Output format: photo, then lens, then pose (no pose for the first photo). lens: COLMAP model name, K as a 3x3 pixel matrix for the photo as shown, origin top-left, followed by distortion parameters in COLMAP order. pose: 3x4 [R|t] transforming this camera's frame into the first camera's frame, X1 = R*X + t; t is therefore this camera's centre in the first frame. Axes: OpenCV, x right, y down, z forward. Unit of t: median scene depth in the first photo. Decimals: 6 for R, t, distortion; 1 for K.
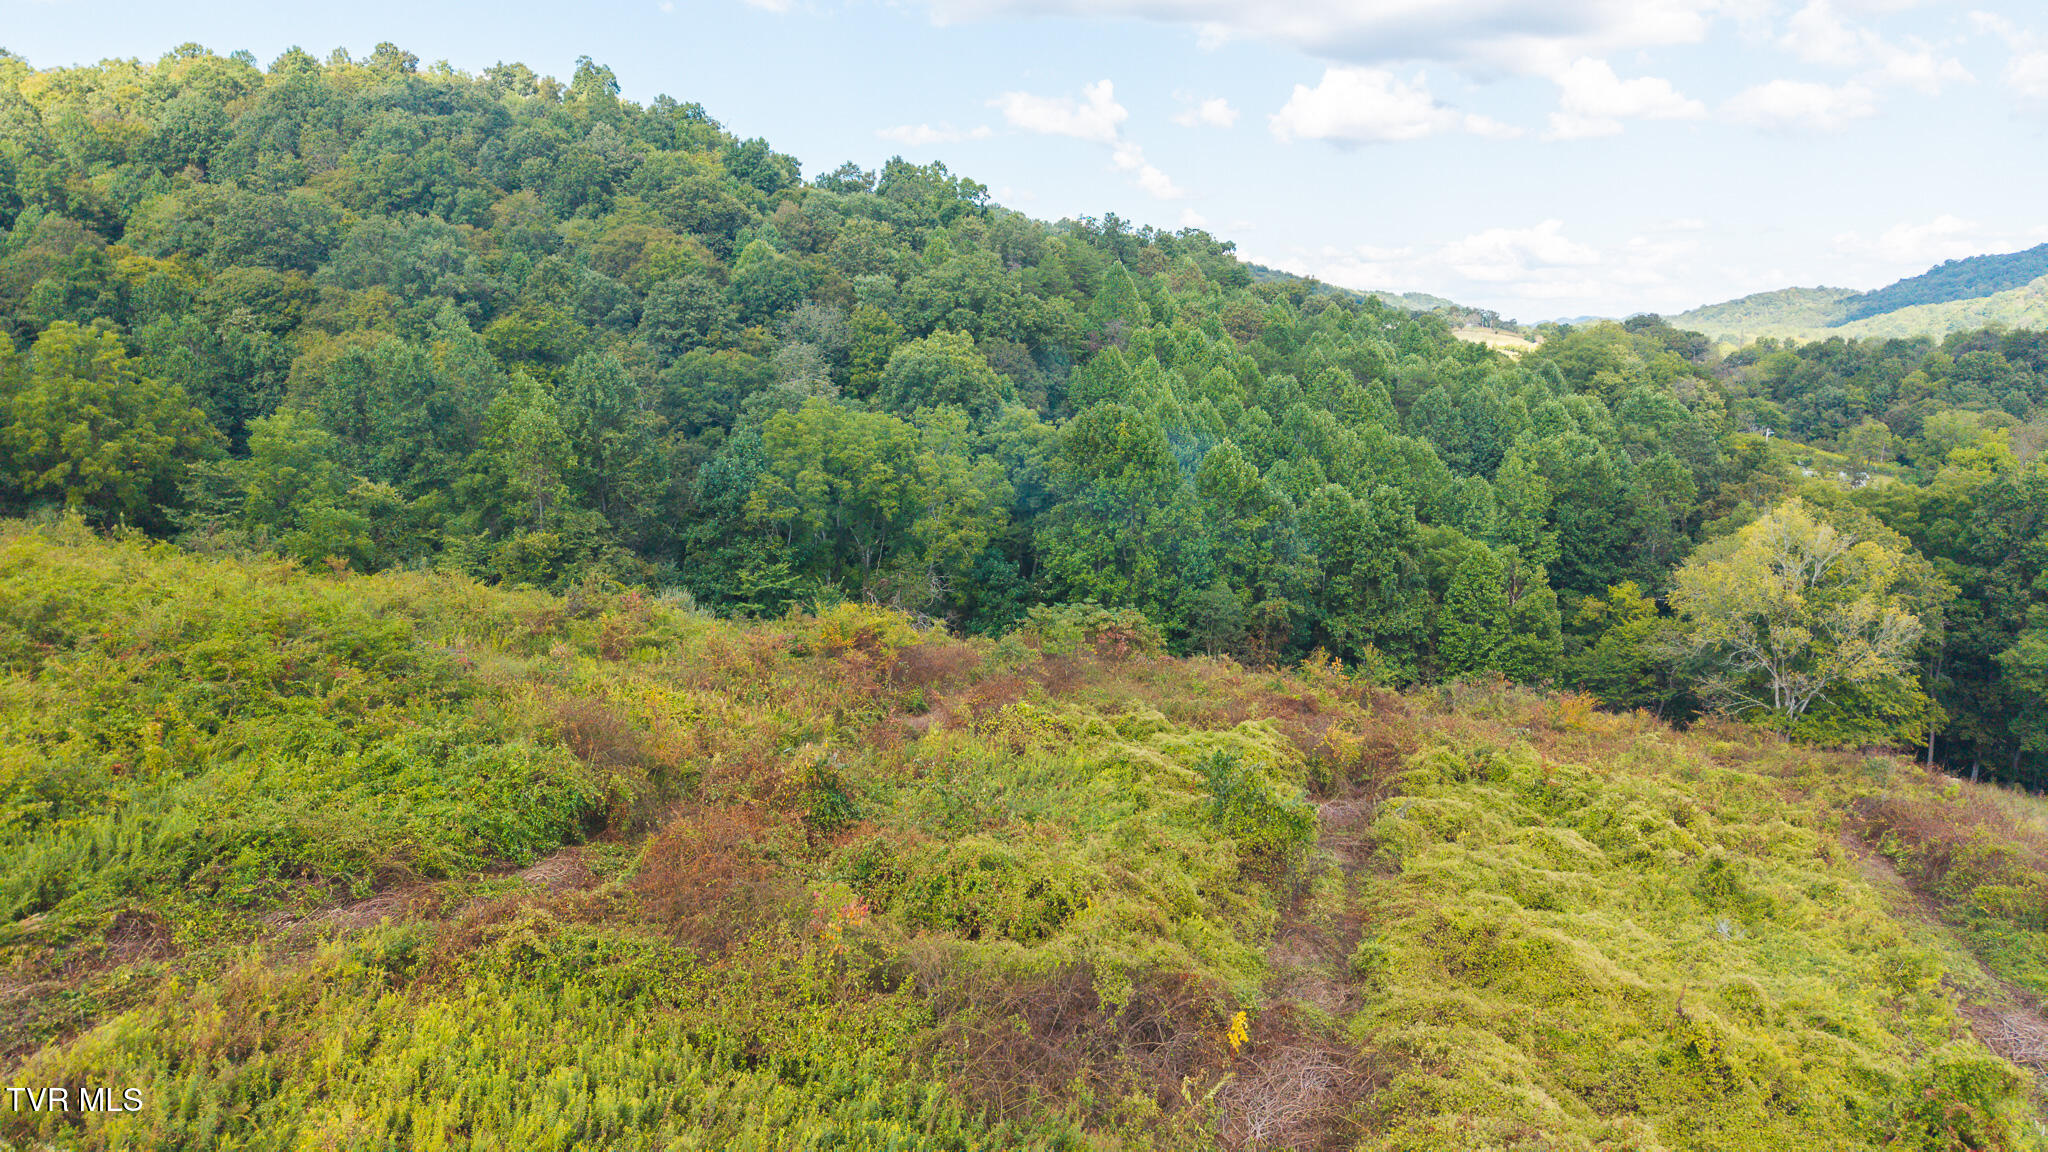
lens RADIAL K [[1356.9, 0, 1018.1], [0, 1356.9, 572.7], [0, 0, 1]] dist [0.028386, -0.023951]
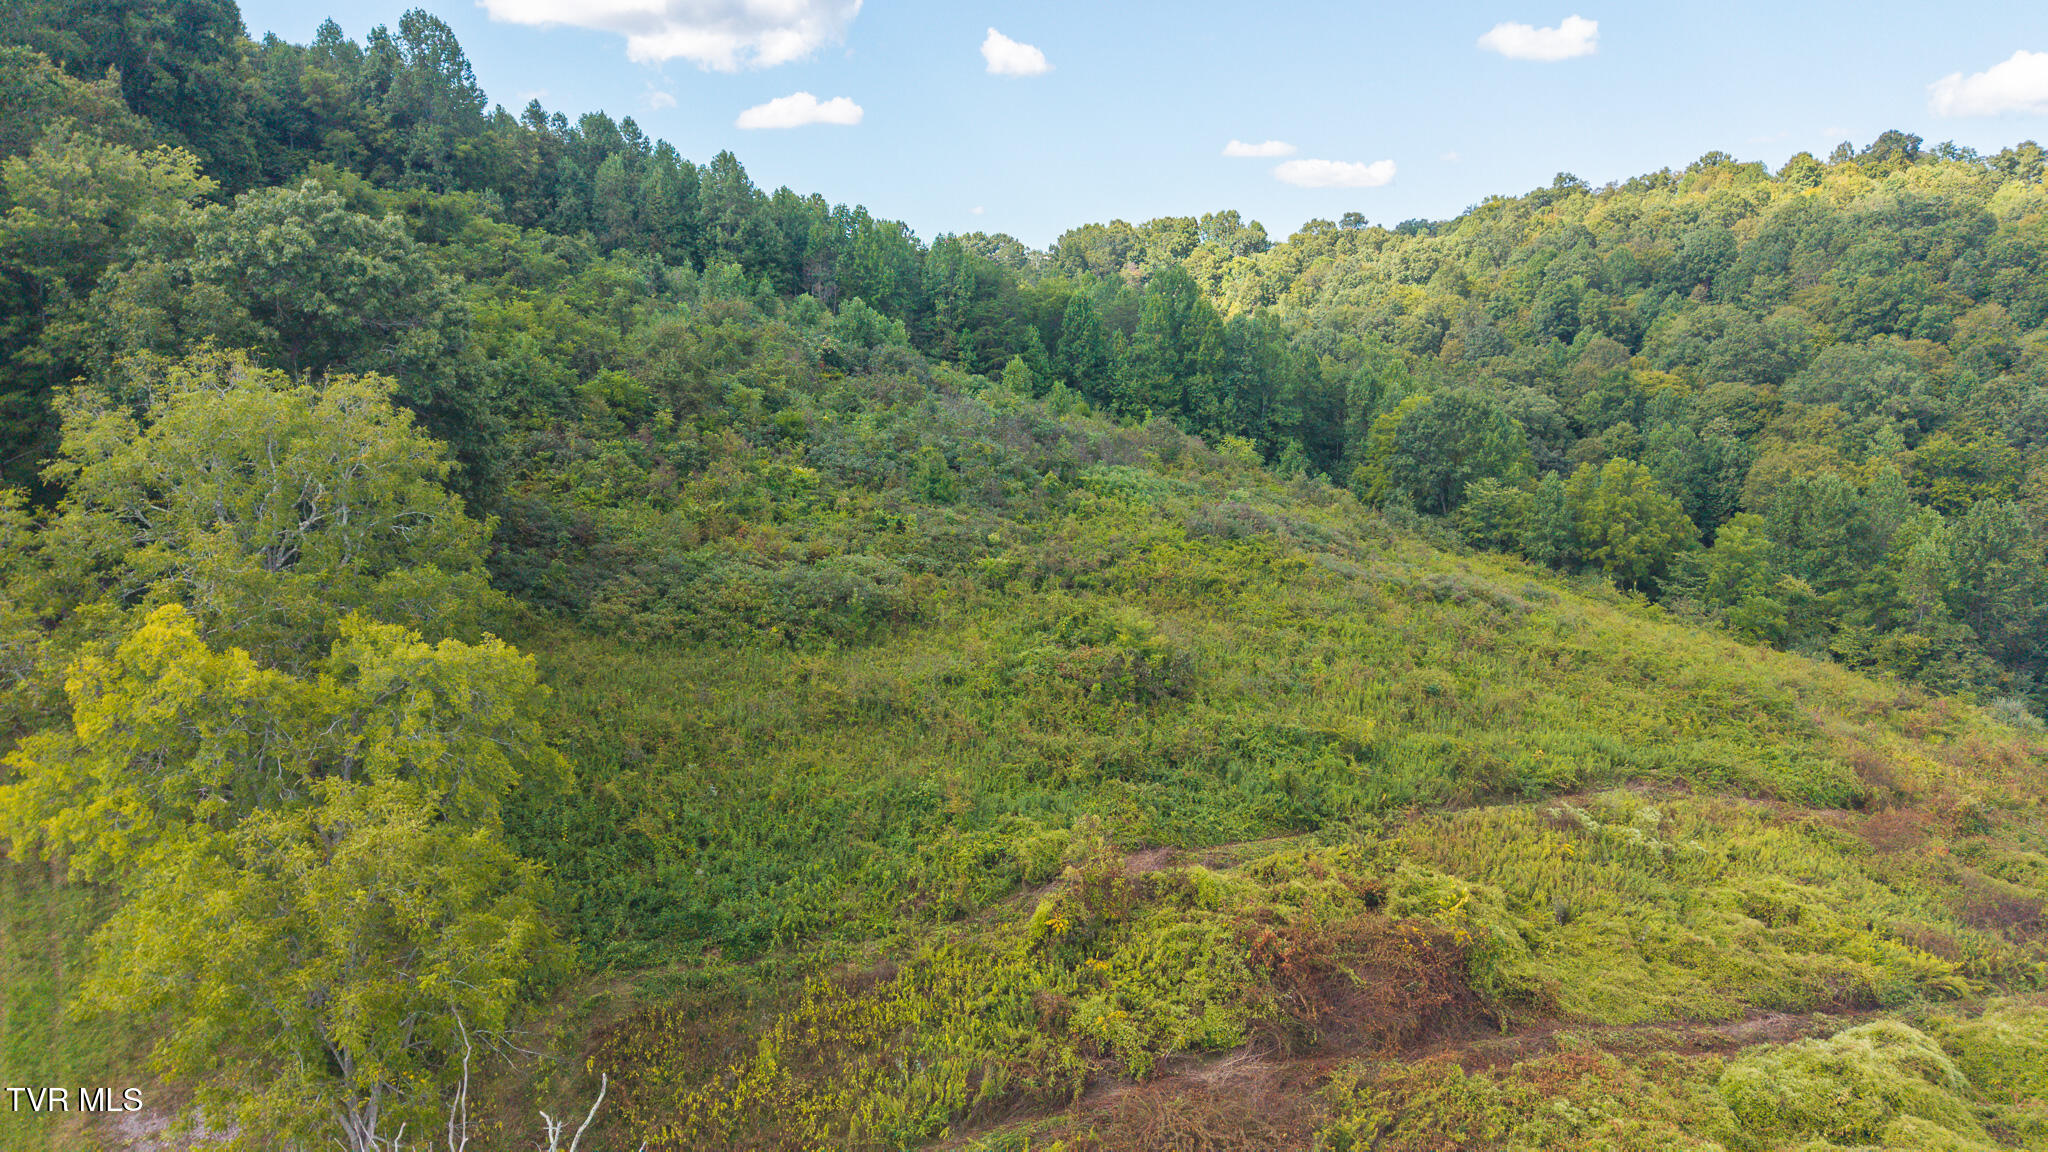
lens RADIAL K [[1356.9, 0, 1018.1], [0, 1356.9, 572.7], [0, 0, 1]] dist [0.028386, -0.023951]
pose [[0.566121, 0.137762, -0.812729, 0.215754], [-0.145457, 0.987160, 0.066009, -0.044794], [0.811387, 0.080848, 0.578890, -0.462638]]
